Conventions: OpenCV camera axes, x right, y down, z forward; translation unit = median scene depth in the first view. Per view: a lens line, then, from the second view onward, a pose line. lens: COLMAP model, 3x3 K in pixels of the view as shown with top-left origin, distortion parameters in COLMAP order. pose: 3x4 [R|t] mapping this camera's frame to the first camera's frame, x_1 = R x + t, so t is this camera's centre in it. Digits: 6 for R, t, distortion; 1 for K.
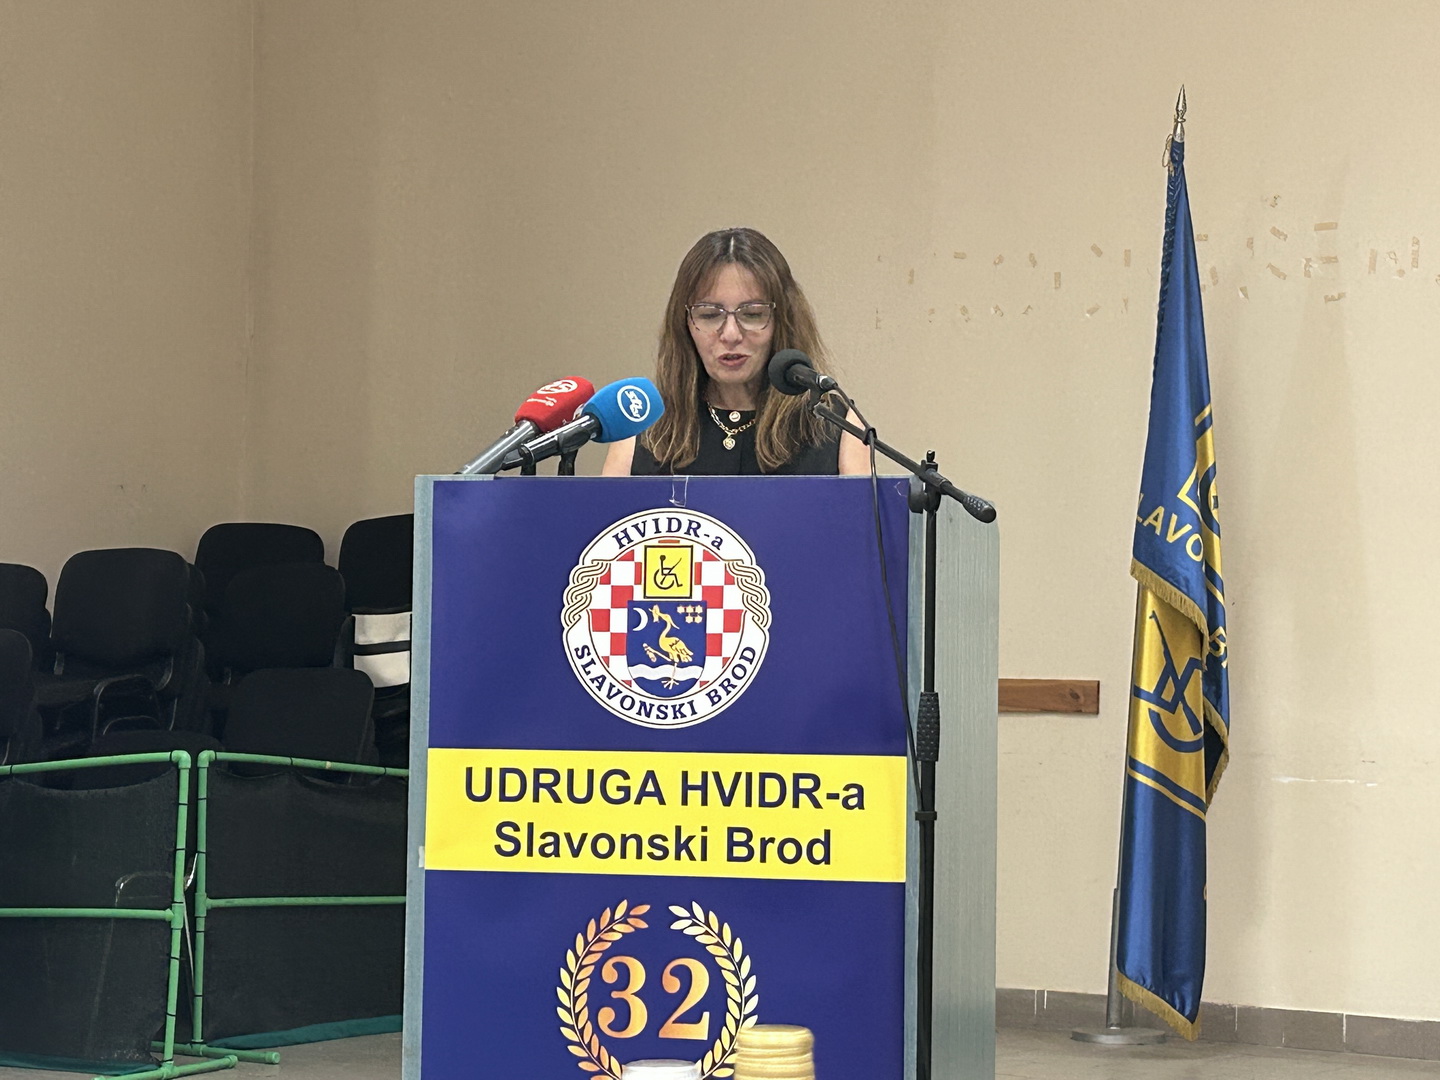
lens RADIAL K [[3242.5, 0, 724.5], [0, 3242.5, 559.9], [0, 0, 1]] dist [0.213873, 0.000000]
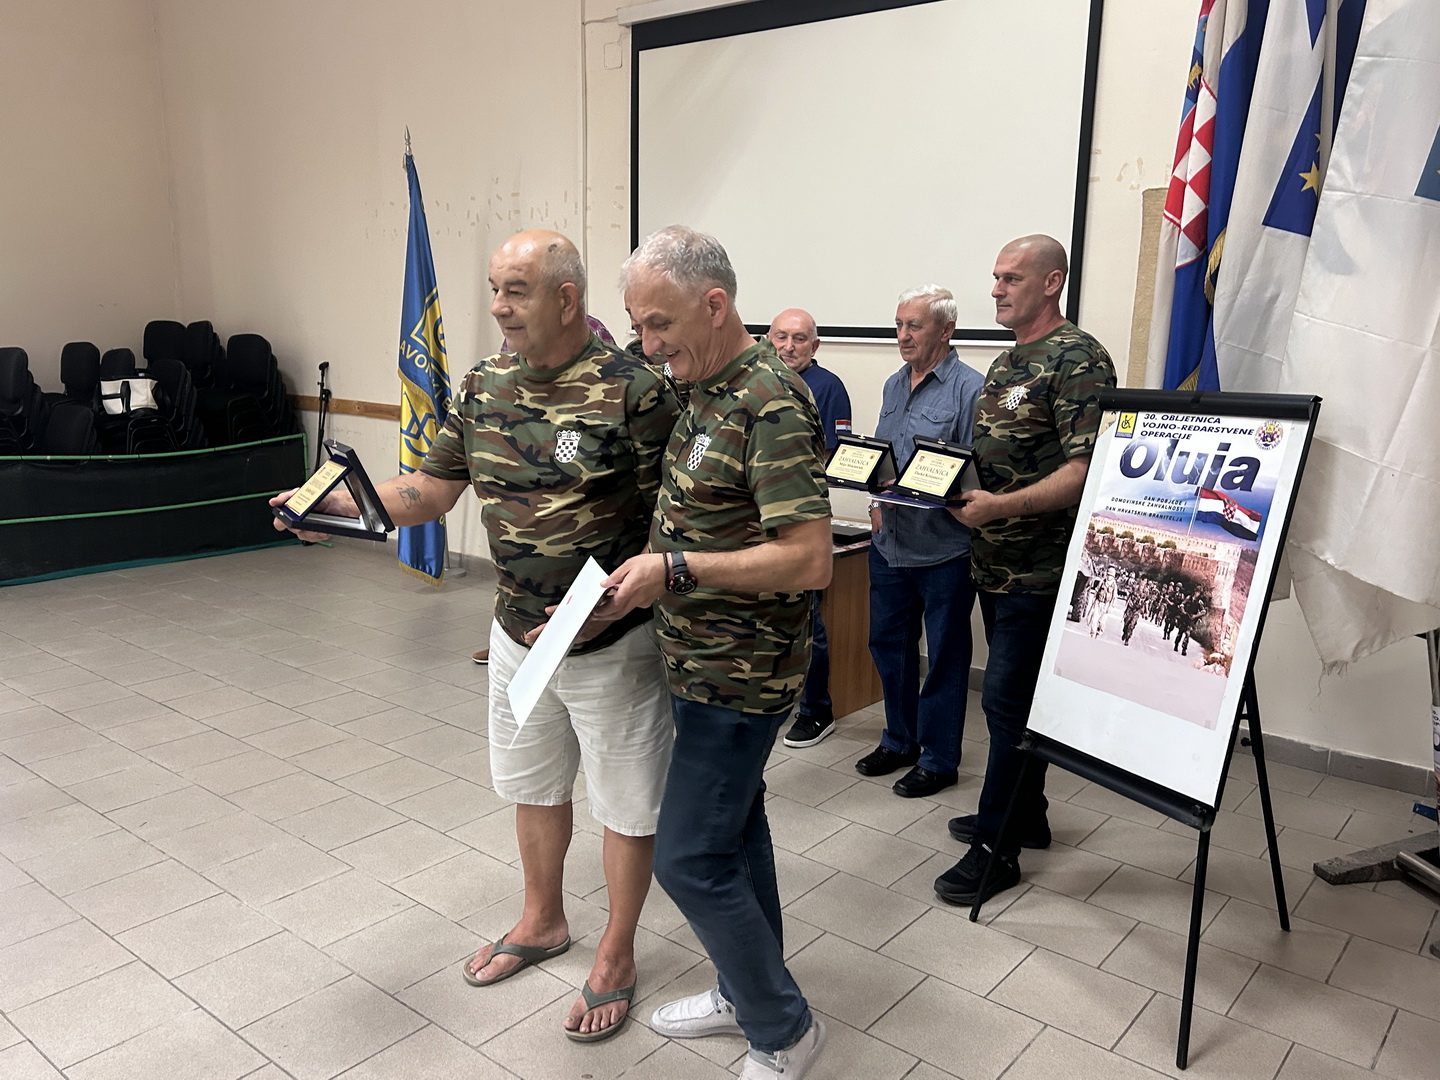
lens RADIAL K [[1148.5, 0, 722.6], [0, 1148.5, 548.0], [0, 0, 1]] dist [0.015939, -0.014417]
pose [[0.995629, 0.018772, -0.091488, 0.746431], [0.004315, 0.969301, 0.245841, -0.124677], [0.093295, -0.245161, 0.964983, 0.511665]]
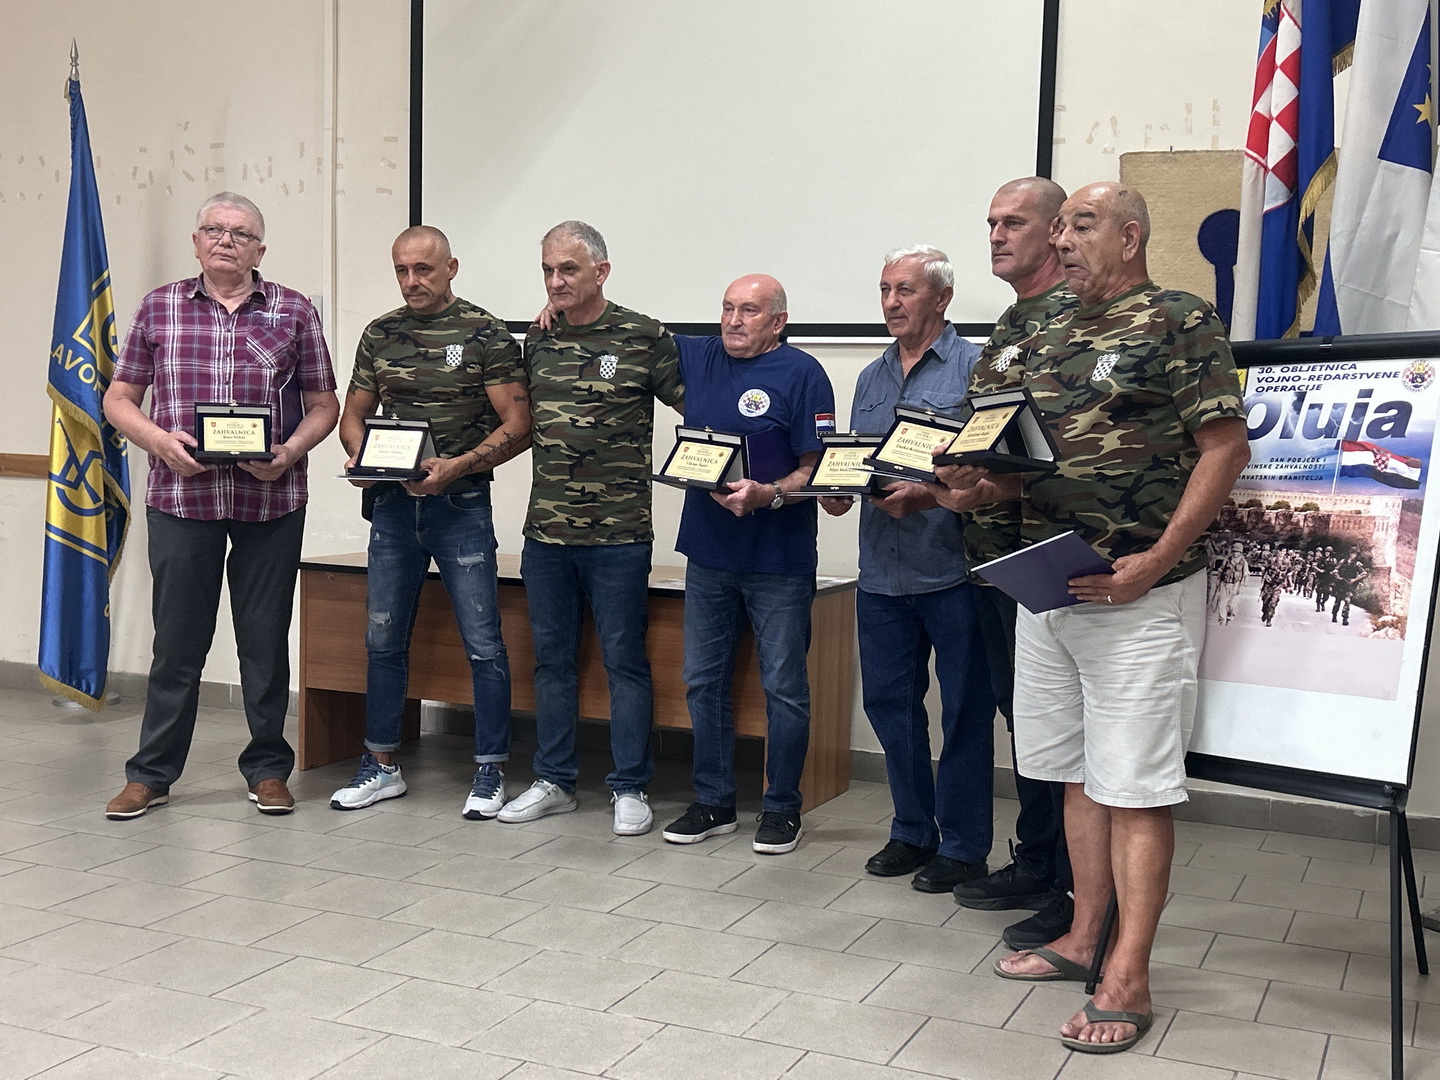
lens RADIAL K [[1721.2, 0, 715.3], [0, 1721.2, 549.9], [0, 0, 1]] dist [0.012181, 0.000000]
pose [[0.984890, -0.006138, 0.173073, 0.520830], [-0.017474, 0.990749, 0.134576, -0.061507], [-0.172298, -0.135566, 0.975672, 0.385735]]
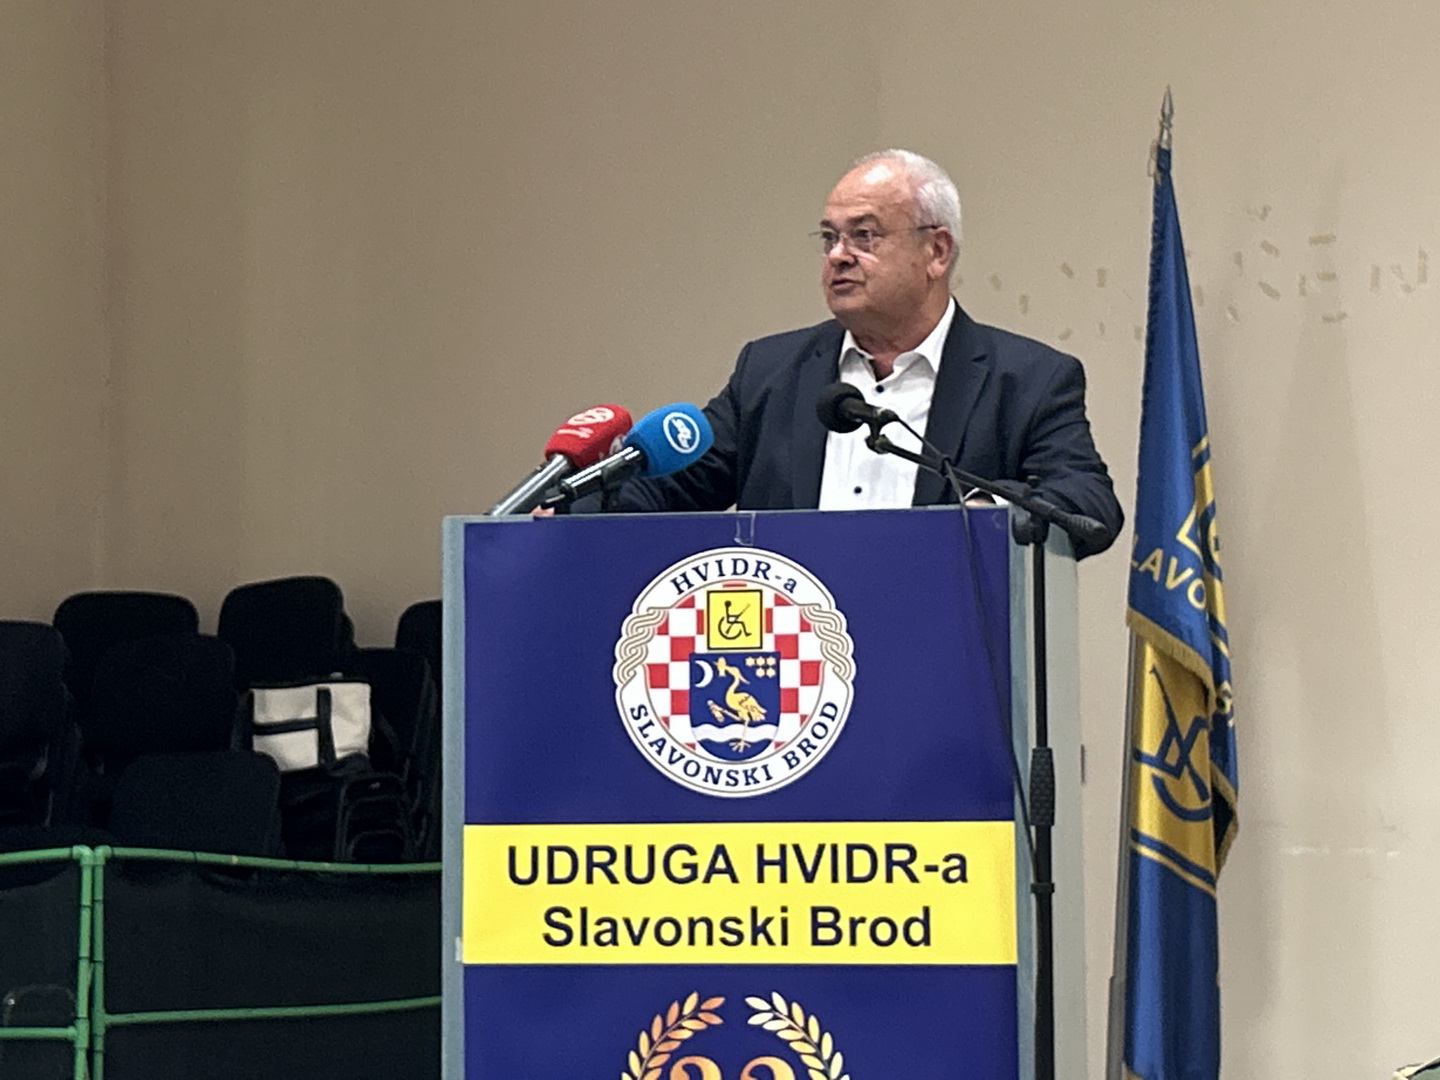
lens RADIAL K [[3579.6, 0, 734.0], [0, 3579.6, 510.6], [0, 0, 1]] dist [0.215840, 0.000000]
pose [[0.998335, -0.018860, 0.054521, -0.069556], [0.020680, 0.999241, -0.033026, 0.006139], [-0.053857, 0.034099, 0.997966, 0.020425]]
